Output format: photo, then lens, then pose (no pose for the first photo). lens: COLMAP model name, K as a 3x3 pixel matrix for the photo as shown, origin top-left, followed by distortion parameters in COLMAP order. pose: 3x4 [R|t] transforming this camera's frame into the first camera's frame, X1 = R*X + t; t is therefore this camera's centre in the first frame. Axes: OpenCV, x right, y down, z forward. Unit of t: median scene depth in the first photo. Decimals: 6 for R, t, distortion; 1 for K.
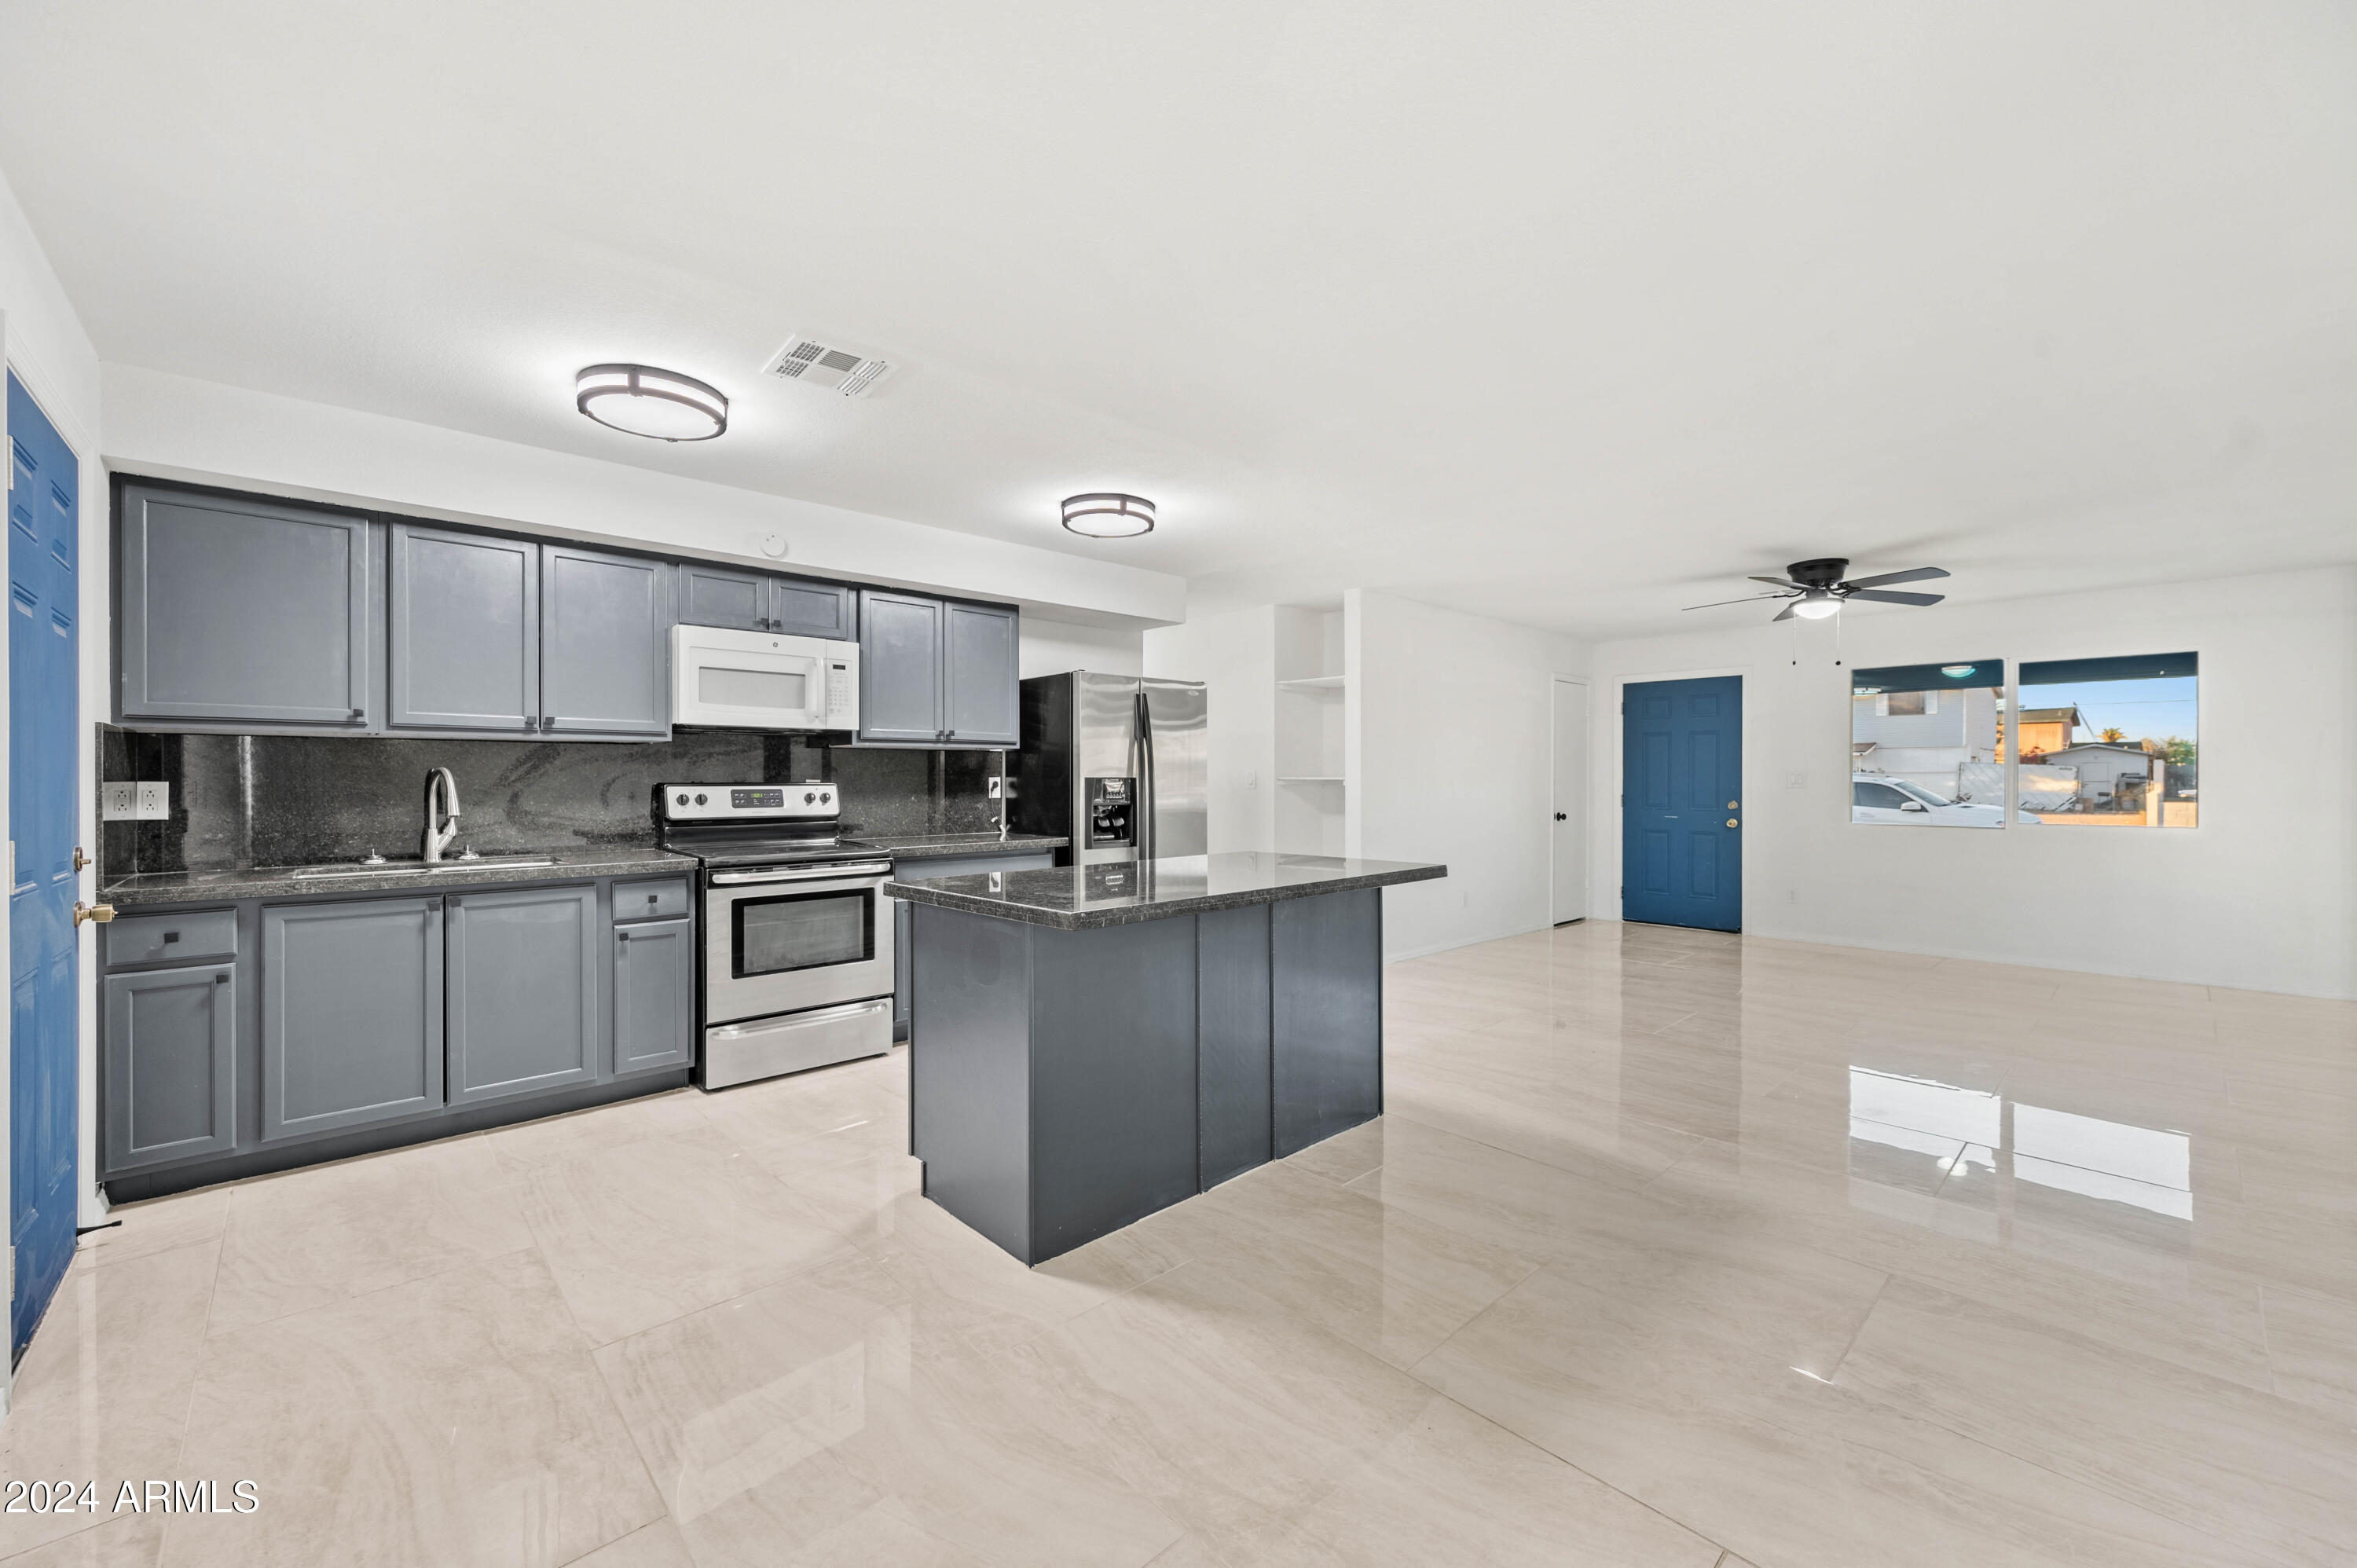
lens RADIAL K [[929.2, 0, 1167.5], [0, 929.2, 784.5], [0, 0, 1]] dist [0.000039, 0.000195]
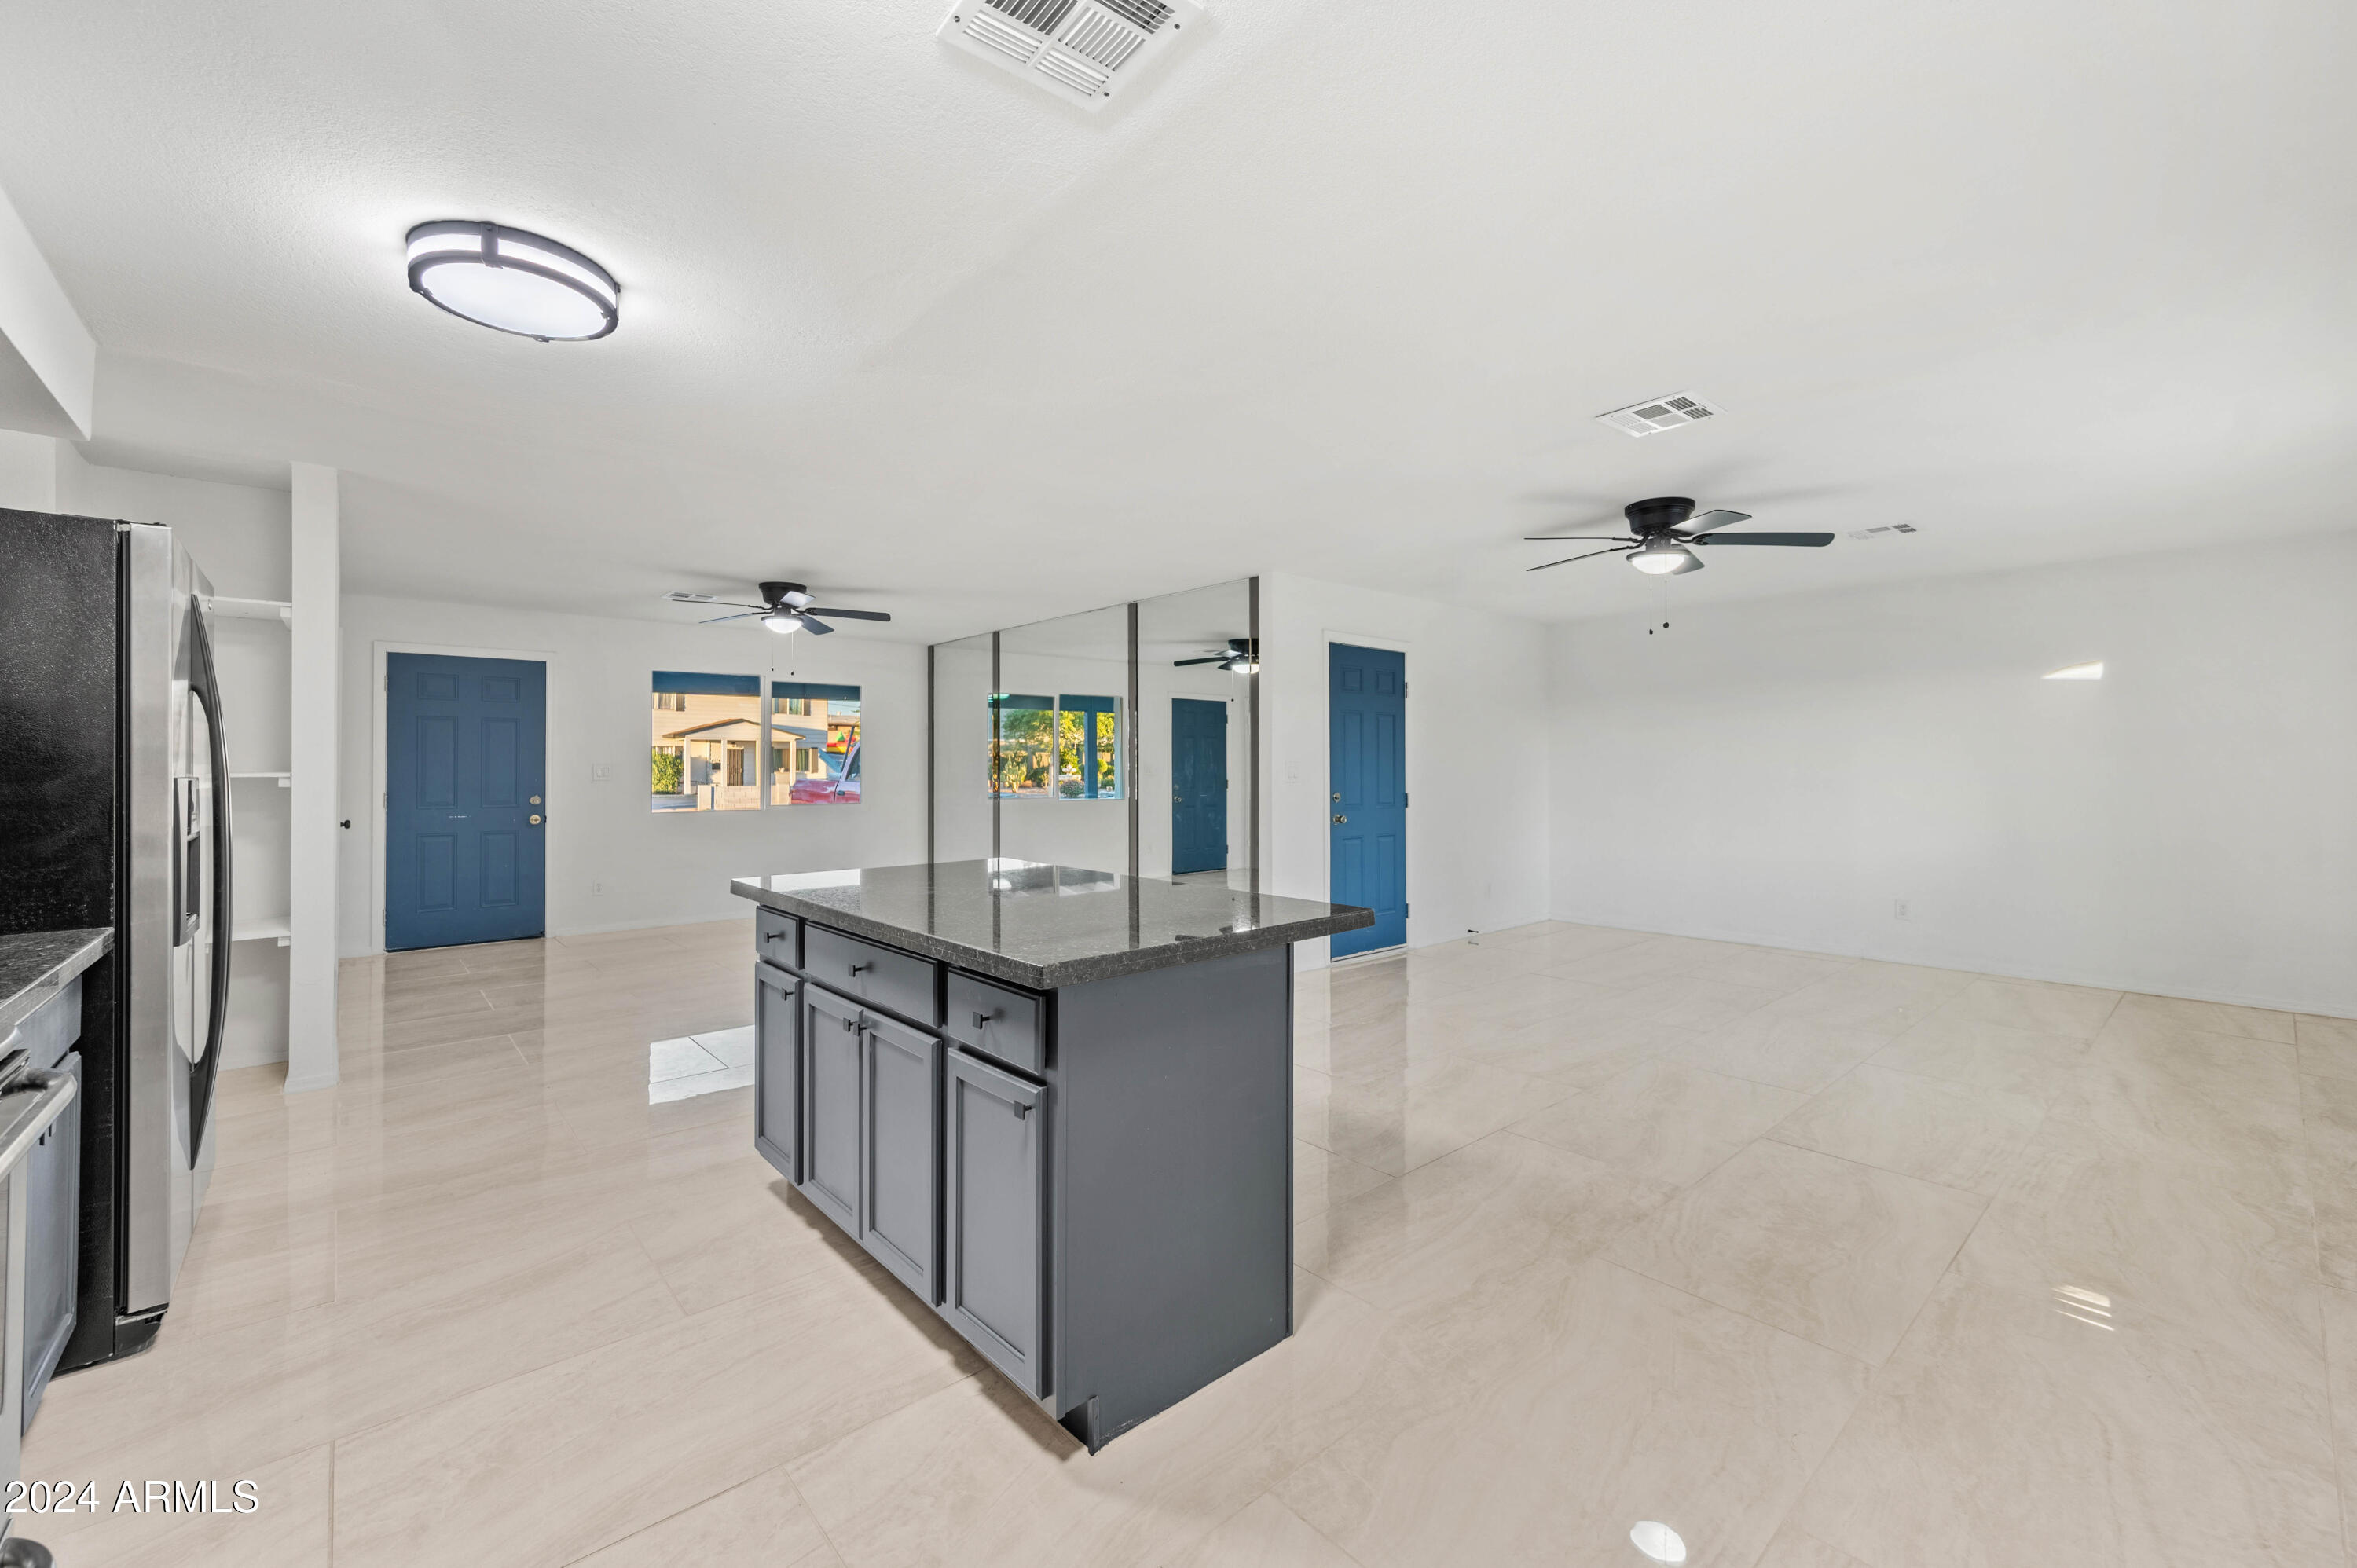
lens RADIAL K [[954.6, 0, 1187.4], [0, 954.6, 725.3], [0, 0, 1]] dist [0.002992, 0.000452]
pose [[0.017763, 0.042523, 0.998938, -0.637681], [0.008042, 0.999057, -0.042671, -0.011754], [-0.999810, 0.008791, 0.017404, 0.639032]]
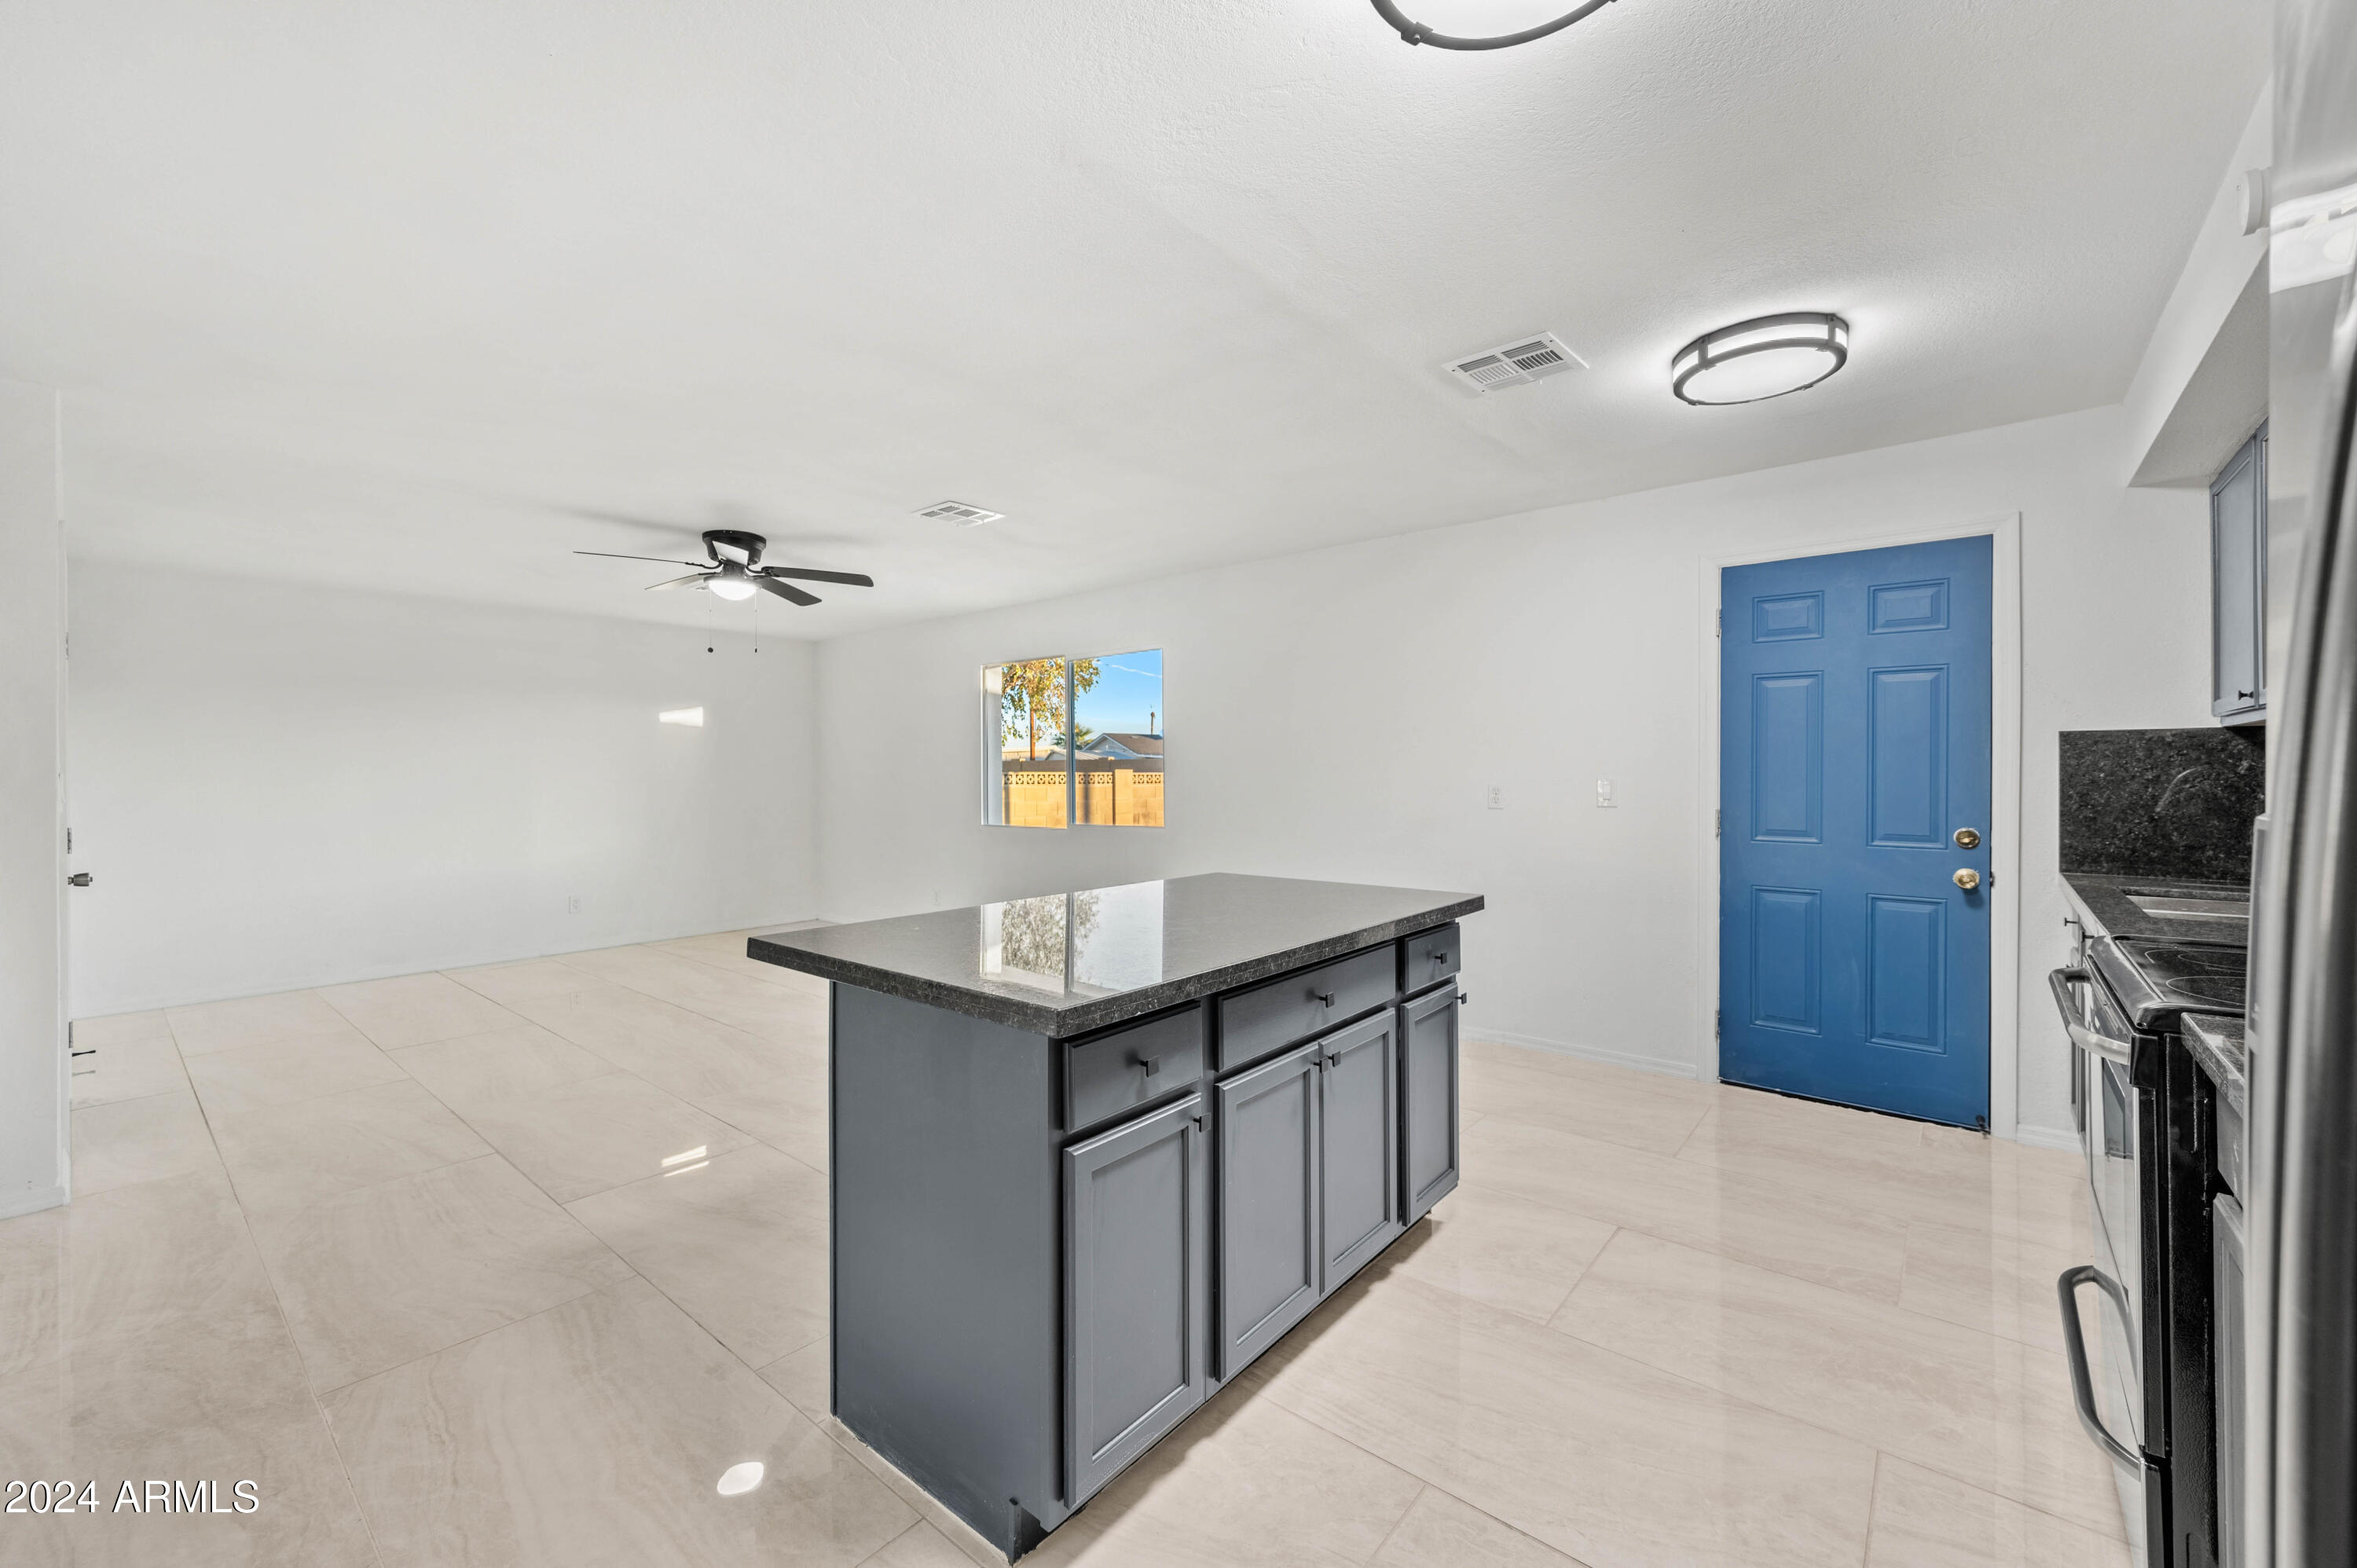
lens RADIAL K [[918.0, 0, 1145.0], [0, 918.0, 790.2], [0, 0, 1]] dist [-0.022575, 0.000271]
pose [[-0.992560, -0.001500, -0.121749, 0.101038], [-0.002288, 0.999977, 0.006331, 0.002564], [0.121737, 0.006563, -0.992541, 1.315762]]
